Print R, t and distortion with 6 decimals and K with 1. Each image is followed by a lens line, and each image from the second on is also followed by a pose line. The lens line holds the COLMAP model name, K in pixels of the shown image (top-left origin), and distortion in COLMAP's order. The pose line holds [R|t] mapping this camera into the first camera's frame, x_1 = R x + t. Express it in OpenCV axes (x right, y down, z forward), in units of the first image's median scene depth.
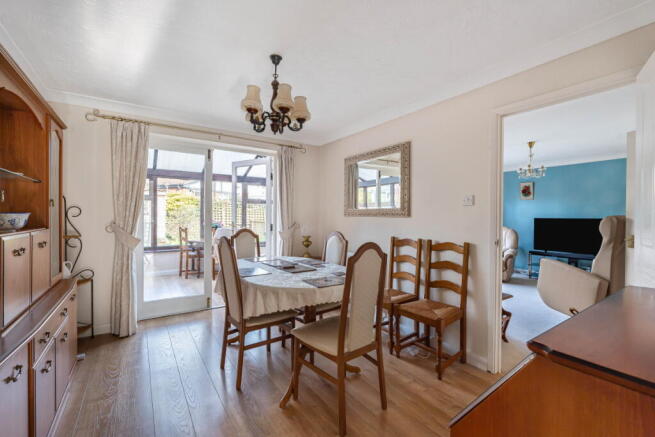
lens RADIAL K [[280.4, 0, 327.5], [0, 280.4, 218.5], [0, 0, 1]] dist [-0.000257, 0.000367]
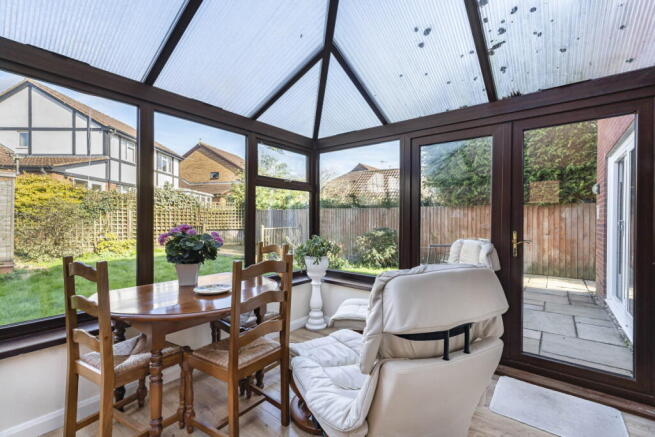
lens RADIAL K [[284.9, 0, 317.7], [0, 284.9, 218.5], [0, 0, 1]] dist [0.000745, 0.000050]
pose [[0.959368, -0.003560, 0.282134, -0.167657], [0.006087, 0.999949, -0.008079, 0.001247], [-0.282091, 0.009468, 0.959341, 0.302678]]
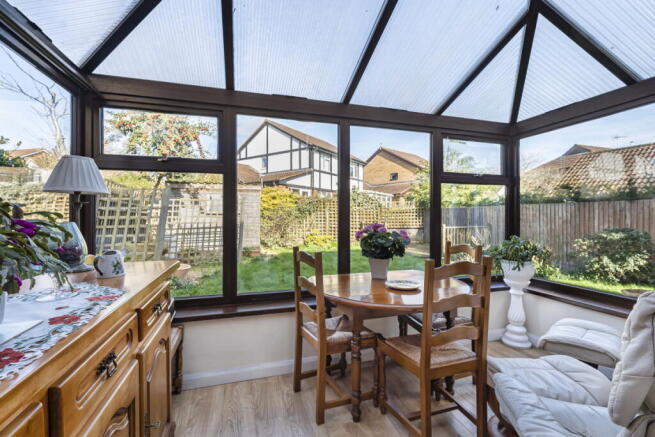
lens RADIAL K [[280.4, 0, 327.5], [0, 280.4, 218.5], [0, 0, 1]] dist [-0.000257, 0.000367]
pose [[0.957848, -0.010304, -0.287091, -0.172070], [0.008448, 0.999935, -0.007702, 0.001257], [0.287151, 0.004952, 0.957872, 0.302426]]
